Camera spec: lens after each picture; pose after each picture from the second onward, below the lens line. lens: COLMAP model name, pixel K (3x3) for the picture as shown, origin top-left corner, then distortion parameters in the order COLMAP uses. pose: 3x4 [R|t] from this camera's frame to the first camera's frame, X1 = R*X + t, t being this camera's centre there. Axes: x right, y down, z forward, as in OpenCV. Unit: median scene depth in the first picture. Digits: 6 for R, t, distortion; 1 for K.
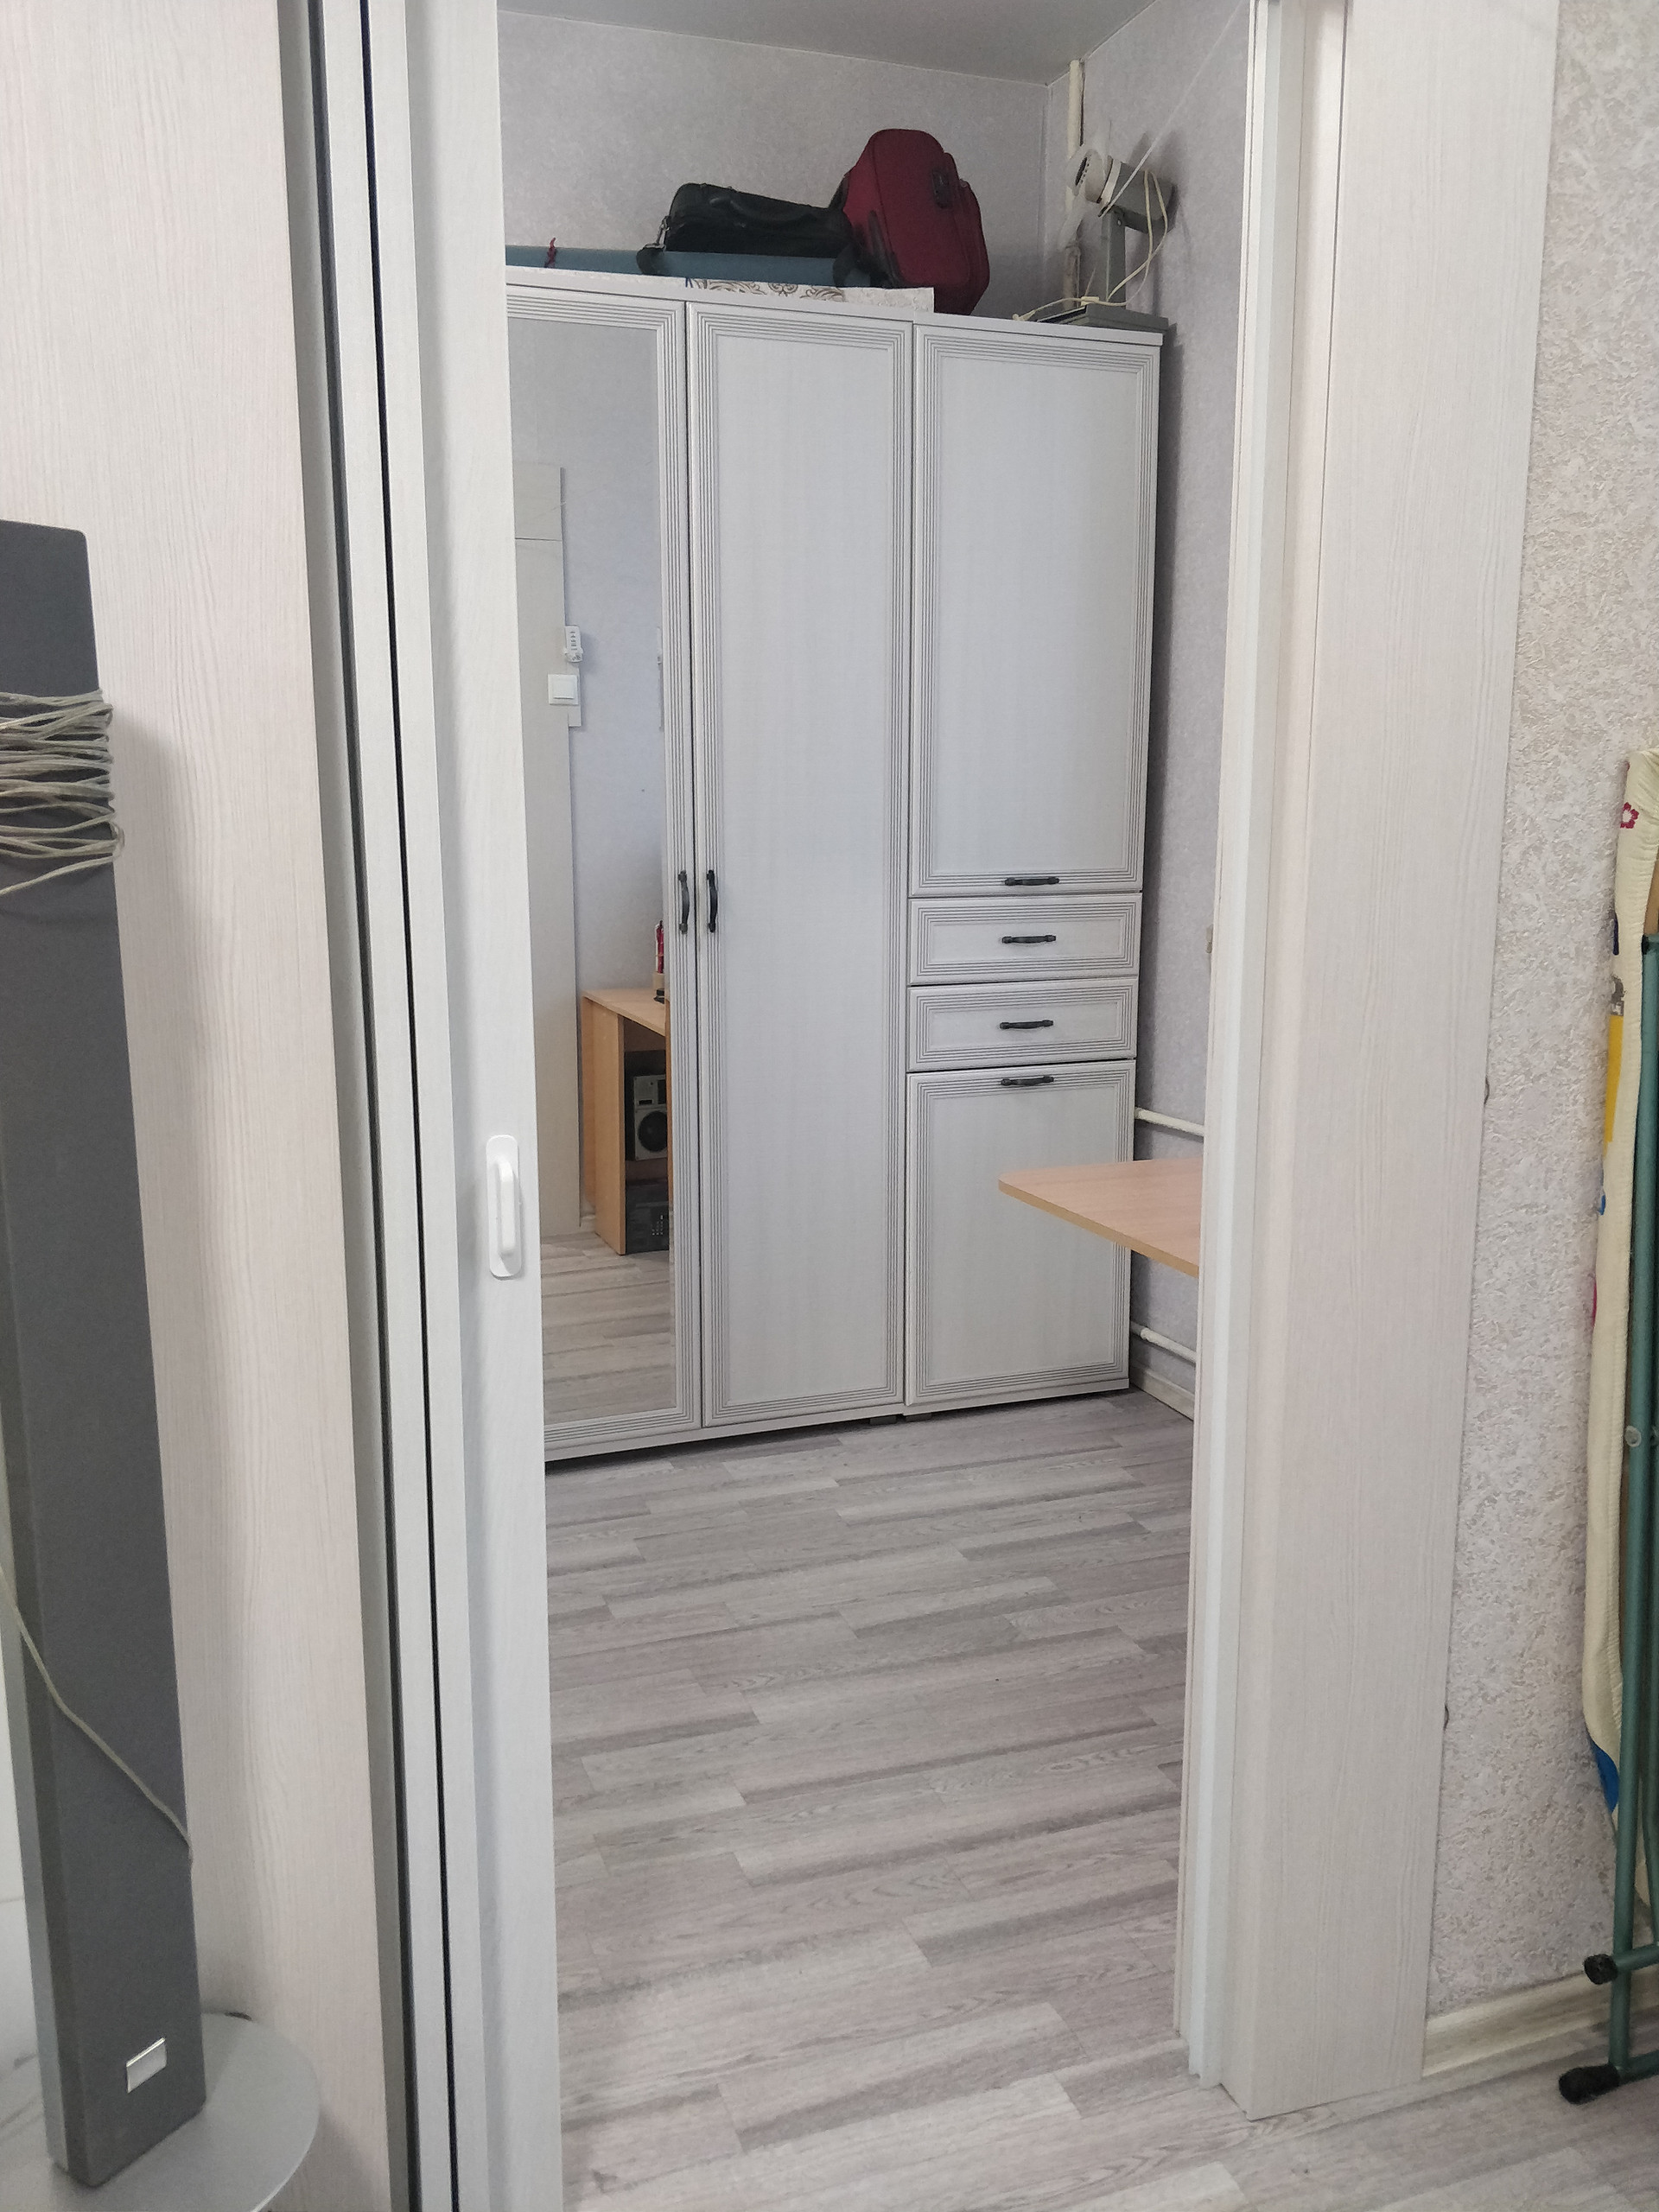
lens RADIAL K [[1792.9, 0, 789.7], [0, 1792.9, 1104.0], [0, 0, 1]] dist [0.048247, -0.088258]
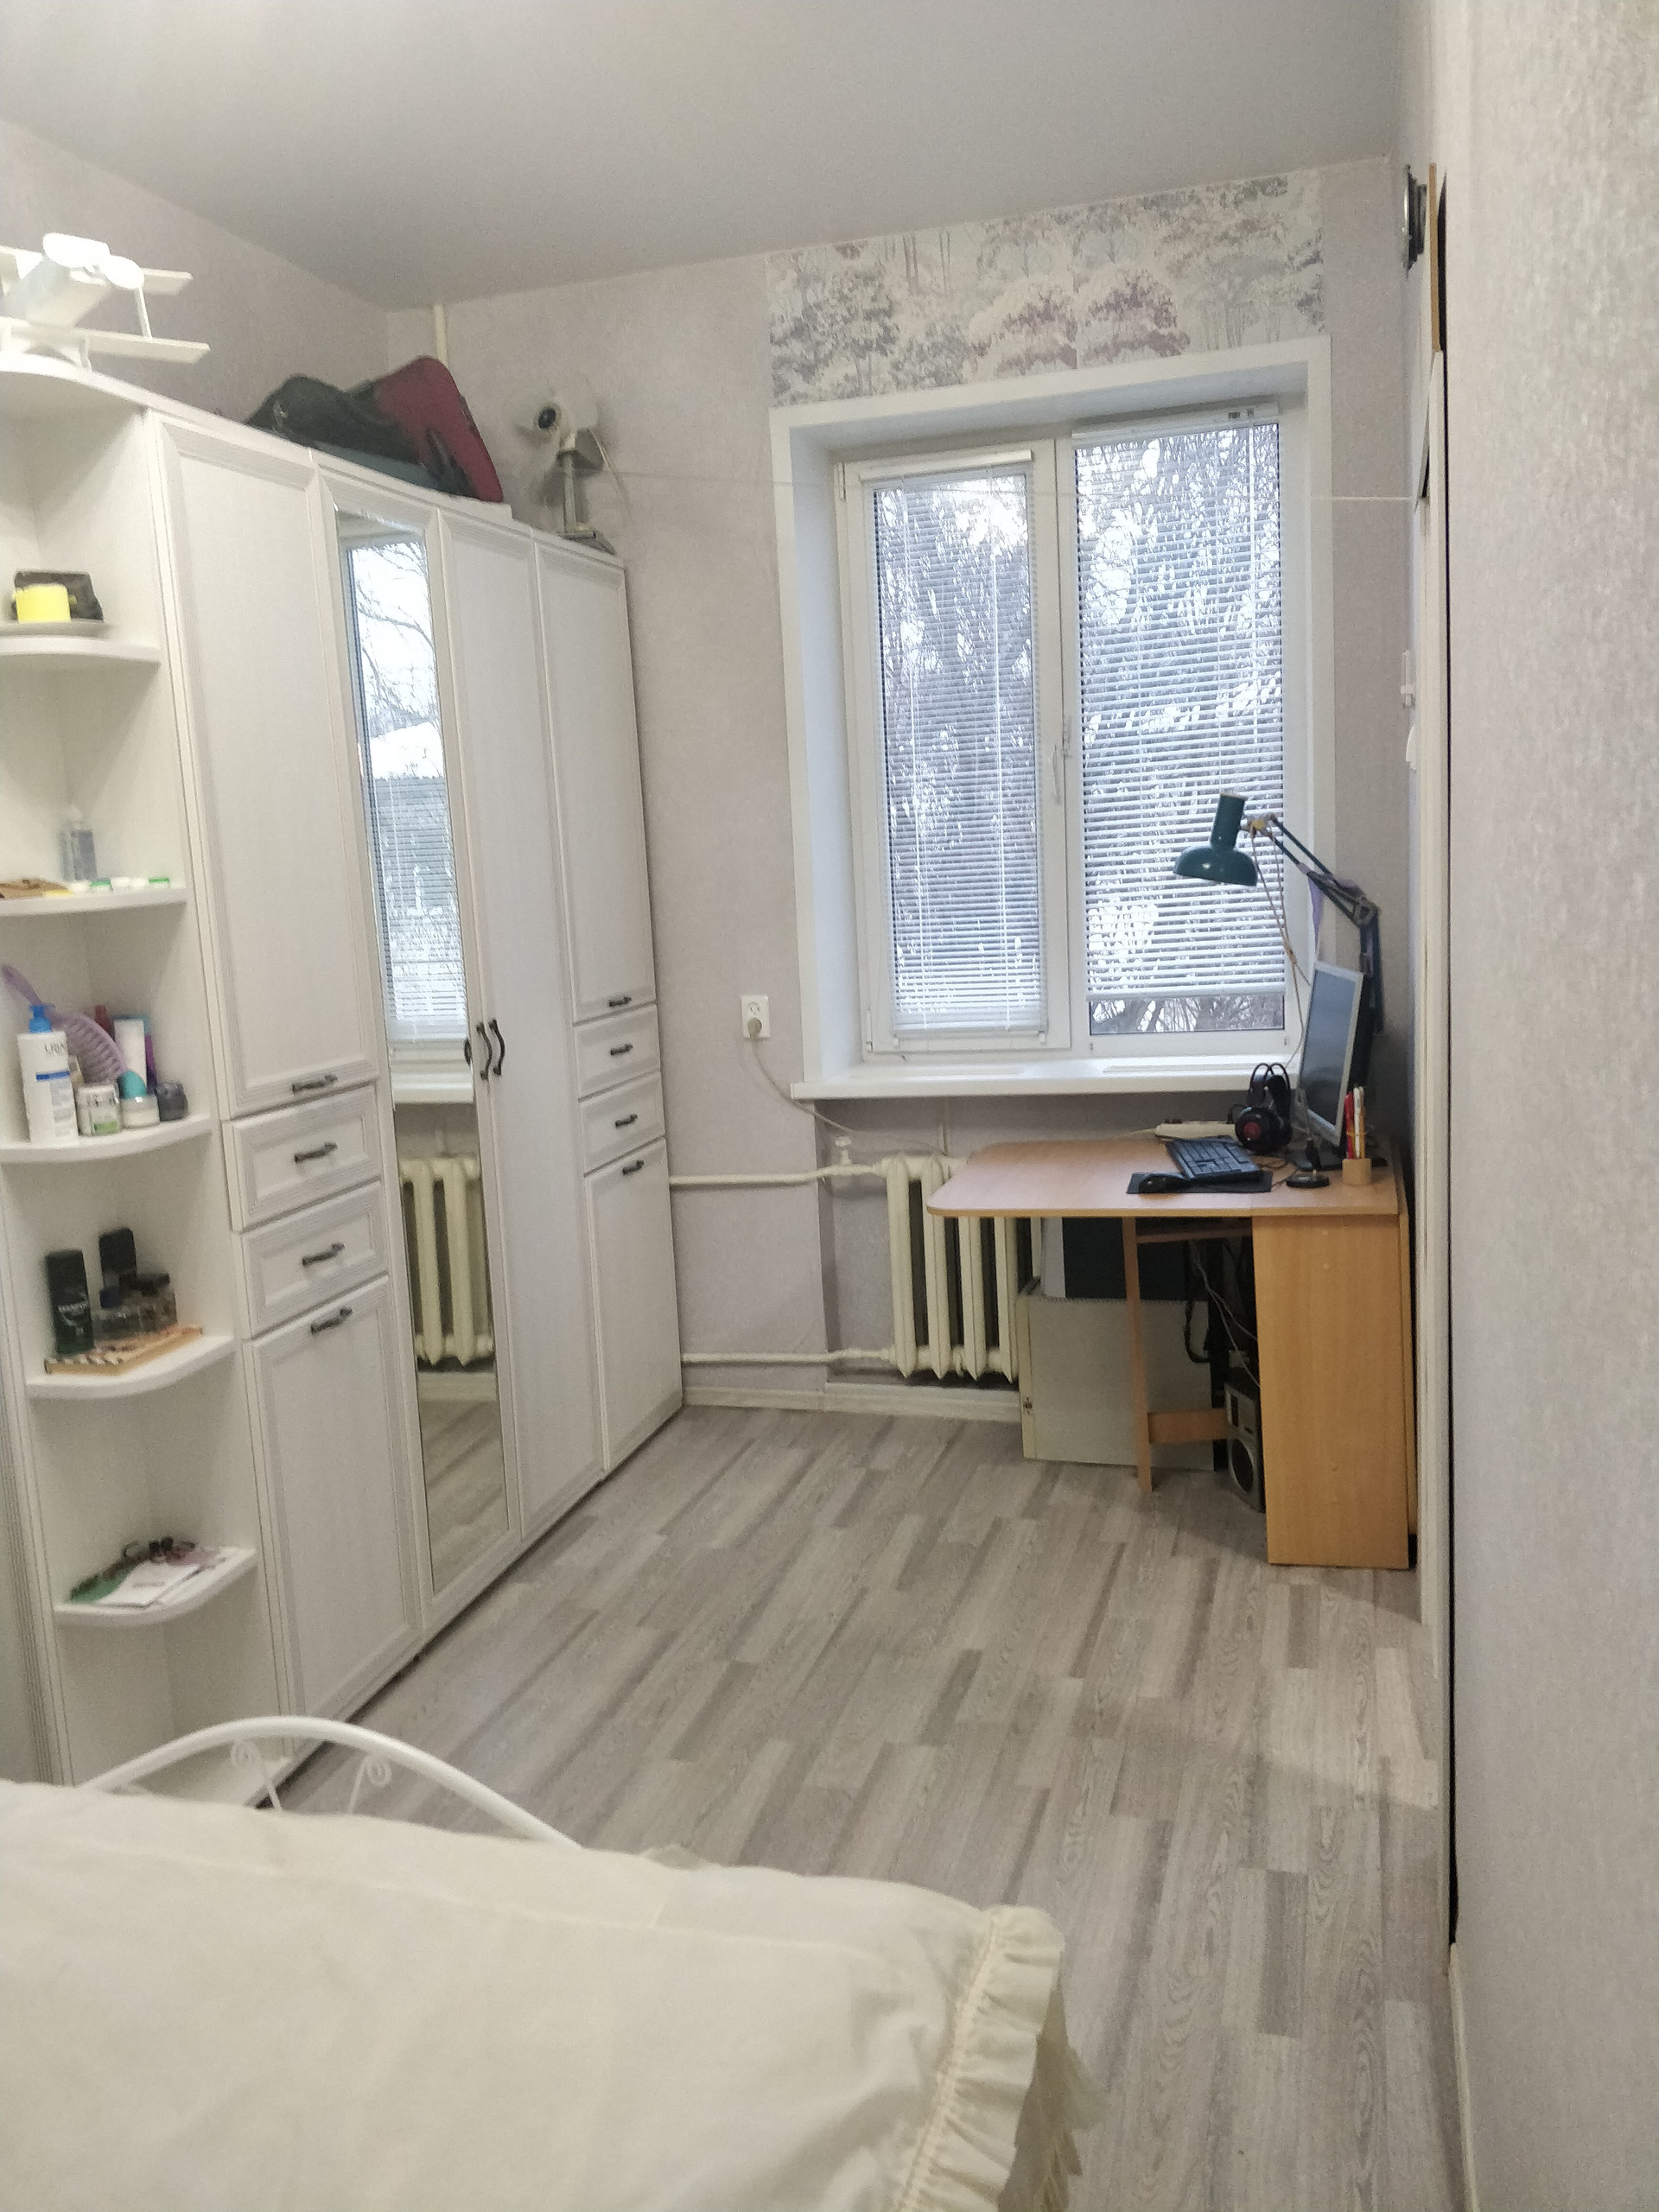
lens RADIAL K [[1792.9, 0, 809.4], [0, 1792.9, 1098.1], [0, 0, 1]] dist [0.048247, -0.088258]
pose [[0.583690, -0.151748, 0.797670, -0.834770], [0.193521, 0.980071, 0.044840, -0.100028], [-0.788578, 0.128193, 0.601425, 0.212618]]
